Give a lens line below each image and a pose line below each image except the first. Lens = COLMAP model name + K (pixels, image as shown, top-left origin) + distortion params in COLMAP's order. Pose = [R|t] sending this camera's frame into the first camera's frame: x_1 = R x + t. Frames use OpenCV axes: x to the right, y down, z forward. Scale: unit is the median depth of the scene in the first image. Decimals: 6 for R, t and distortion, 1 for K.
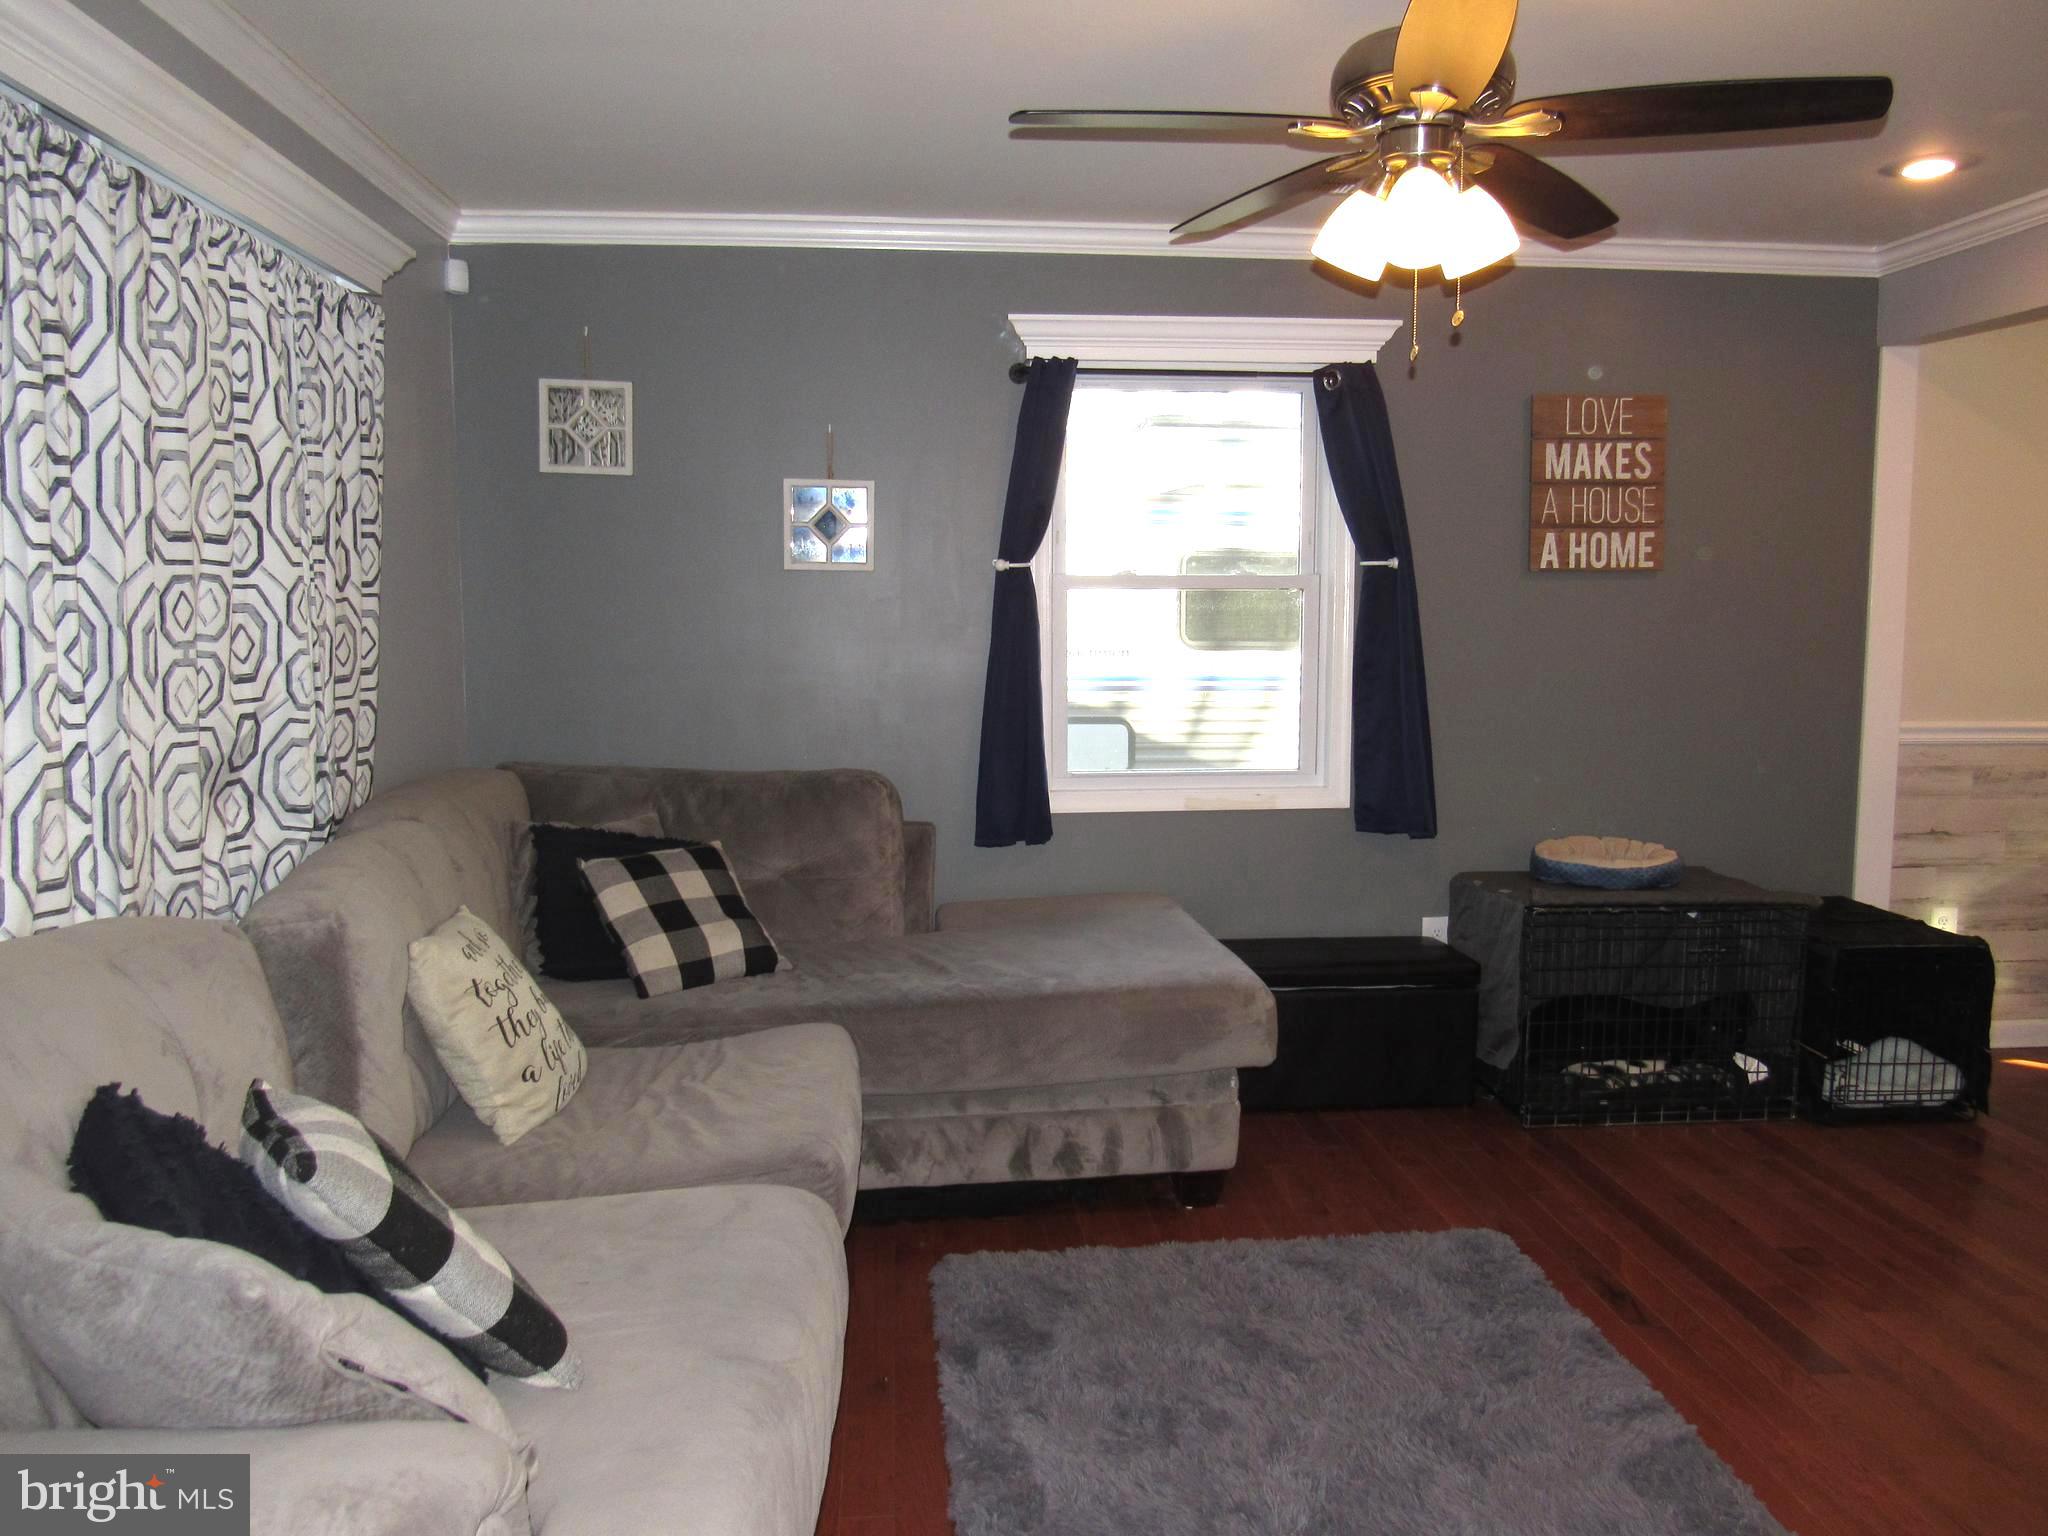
lens RADIAL K [[1458.2, 0, 1017.6], [0, 1458.2, 761.4], [0, 0, 1]] dist [-0.032079, 0.005360]
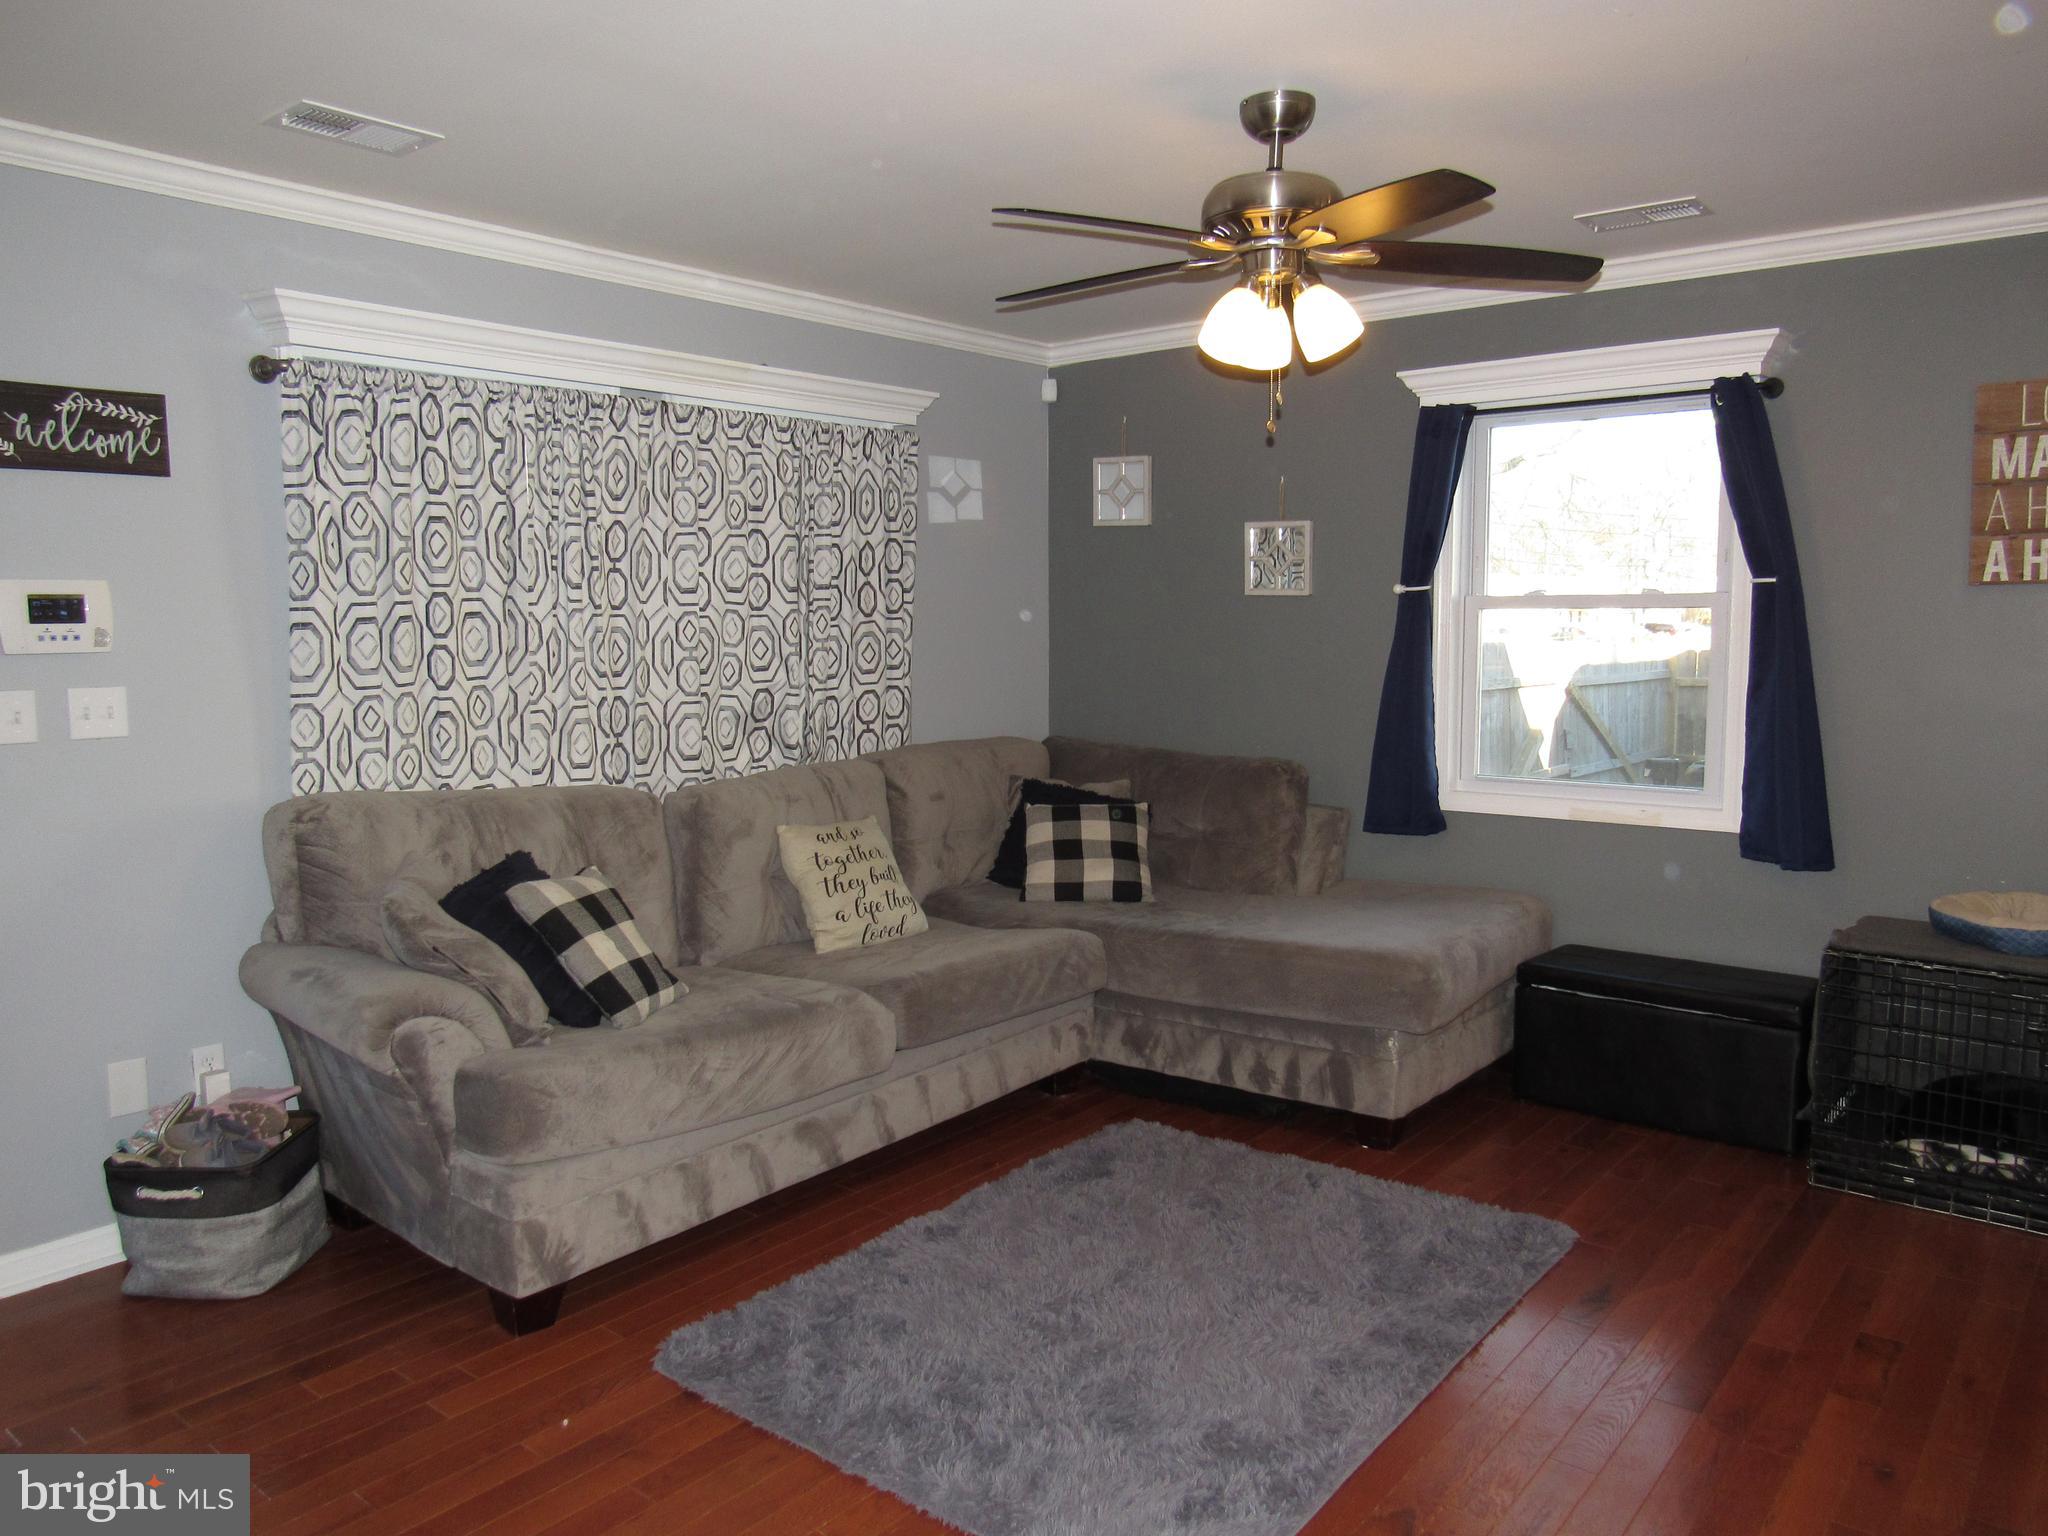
lens RADIAL K [[1462.5, 0, 1023.8], [0, 1462.5, 740.3], [0, 0, 1]] dist [-0.033318, 0.003683]
pose [[0.718974, 0.054773, -0.692875, 0.730907], [-0.068338, 0.997631, 0.007952, -0.005732], [0.691669, 0.041633, 0.721014, -0.034657]]
